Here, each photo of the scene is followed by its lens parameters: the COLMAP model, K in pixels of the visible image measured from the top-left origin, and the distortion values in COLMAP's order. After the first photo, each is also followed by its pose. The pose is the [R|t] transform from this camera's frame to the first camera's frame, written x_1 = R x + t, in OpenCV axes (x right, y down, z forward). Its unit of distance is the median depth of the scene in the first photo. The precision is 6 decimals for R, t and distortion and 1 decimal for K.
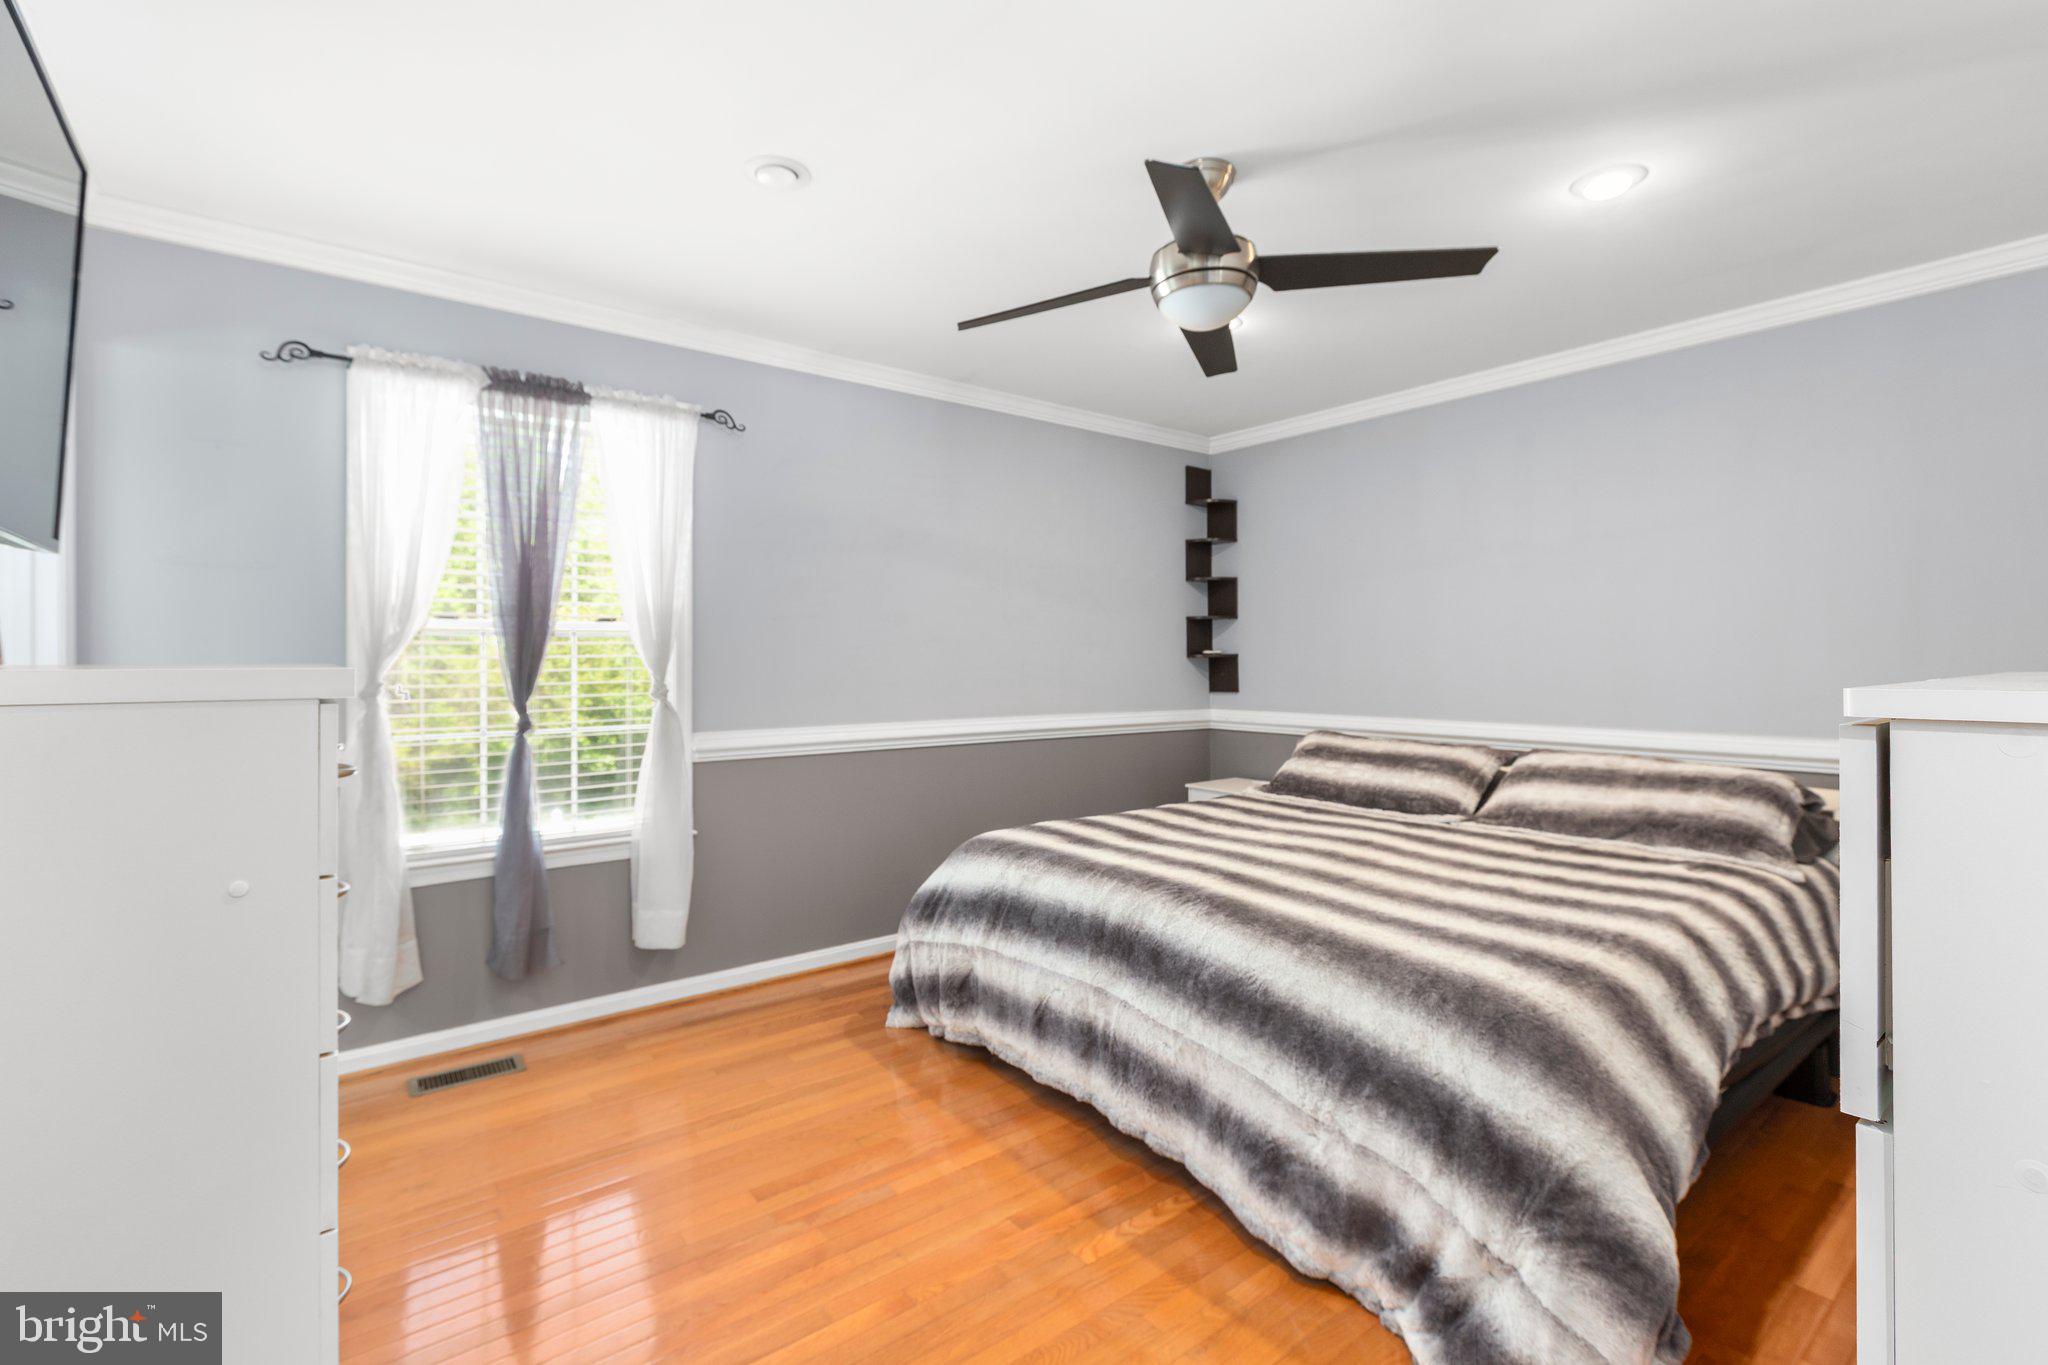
lens RADIAL K [[925.5, 0, 1023.5], [0, 925.5, 658.4], [0, 0, 1]] dist [0.000551, -0.000850]
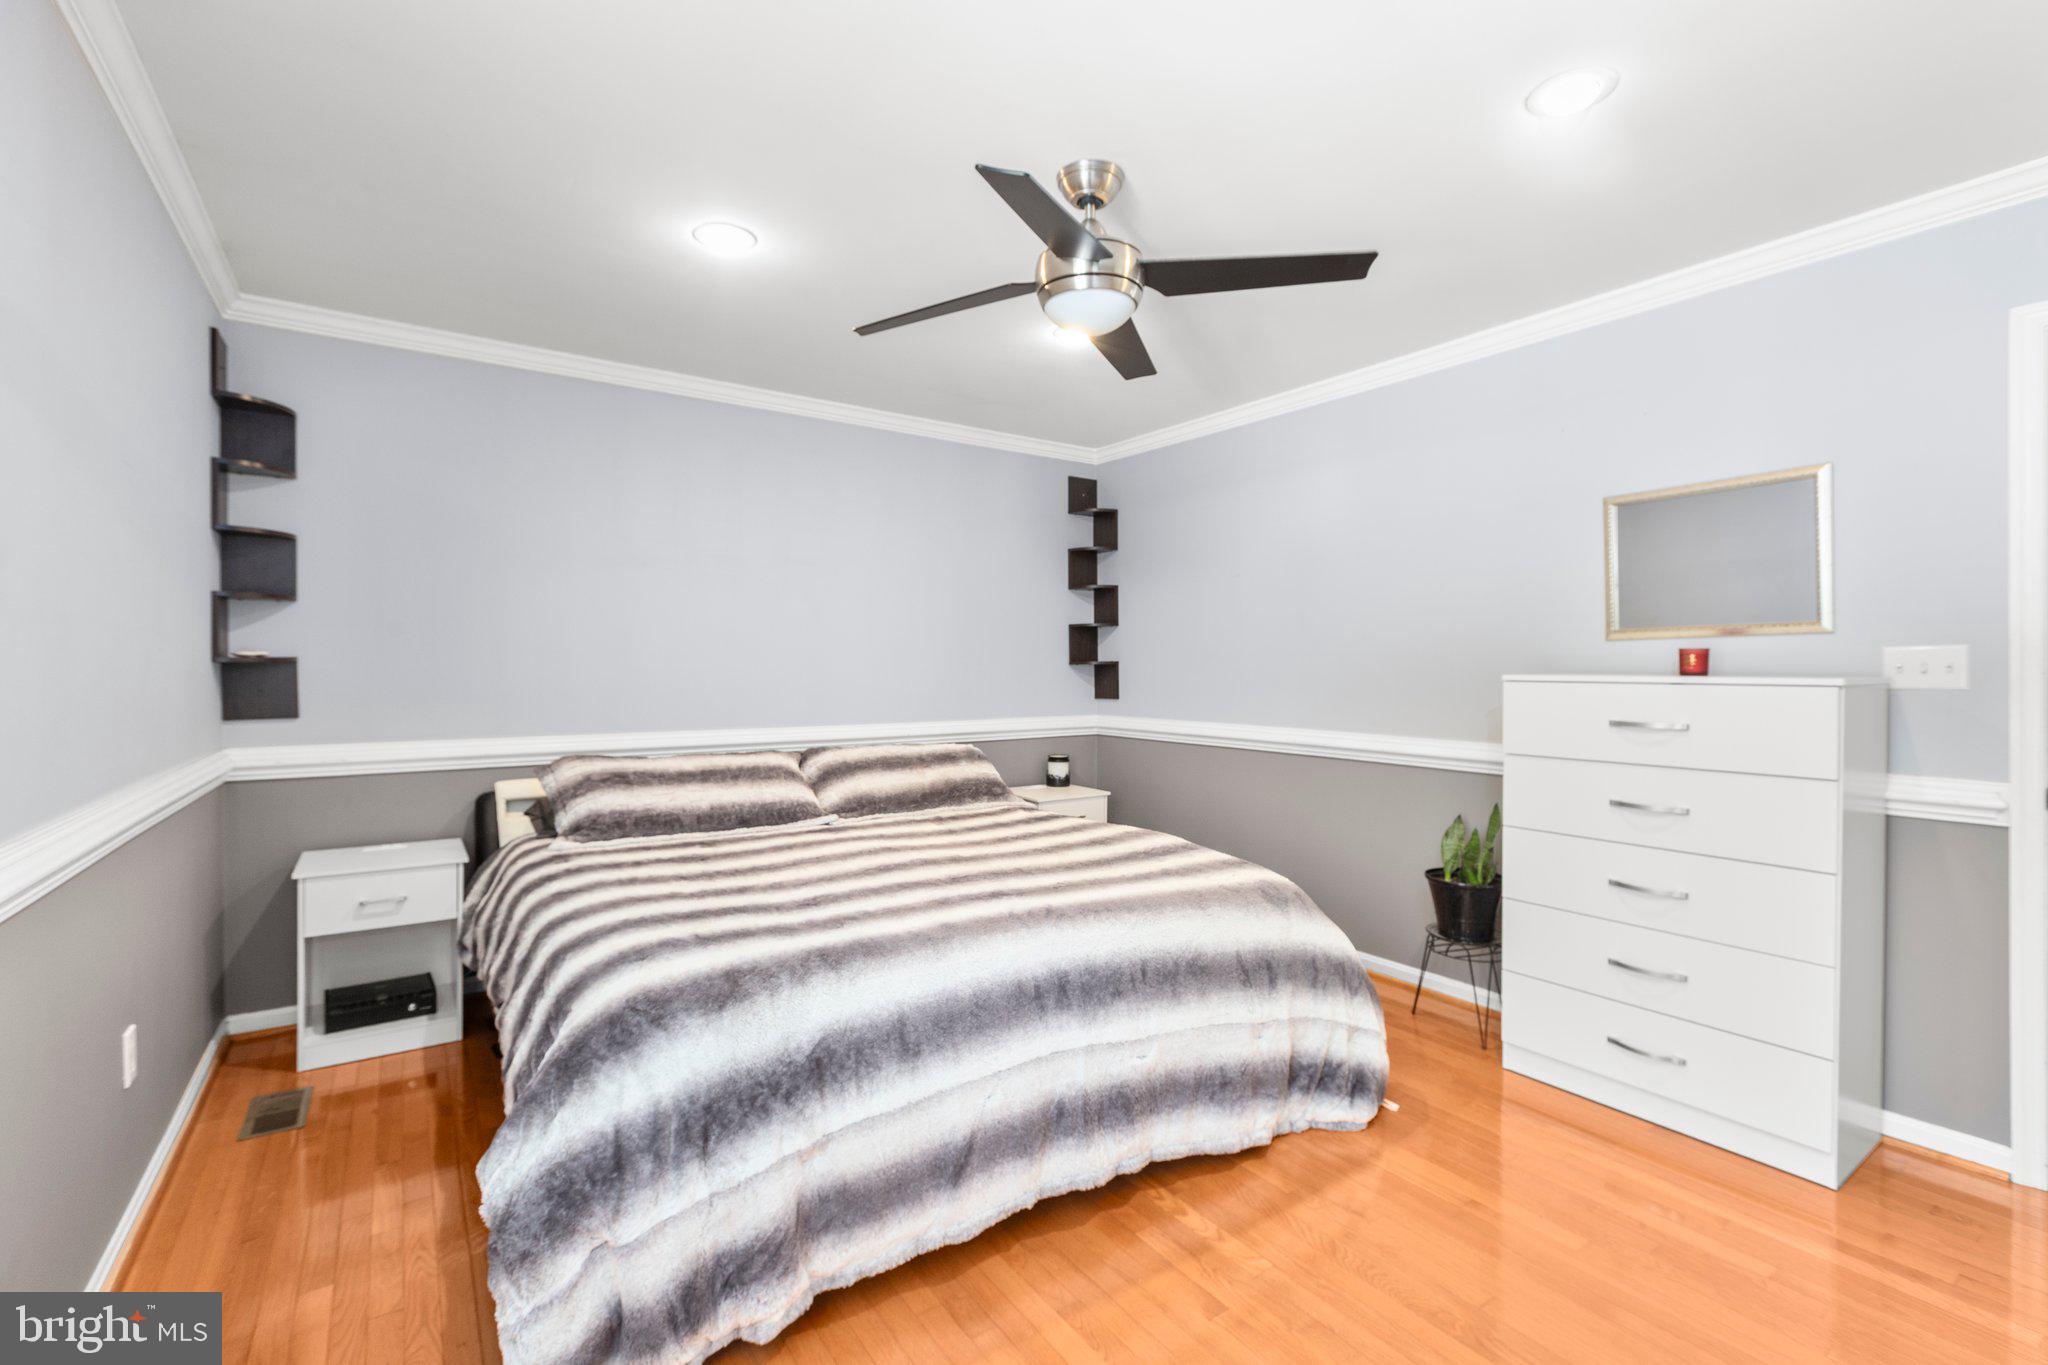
lens RADIAL K [[910.8, 0, 1031.3], [0, 910.8, 680.8], [0, 0, 1]] dist [-0.000560, -0.000010]
pose [[0.053379, -0.013147, 0.998488, -0.783710], [-0.001065, 0.999912, 0.013223, 0.003077], [-0.998574, -0.001769, 0.053360, 1.021183]]
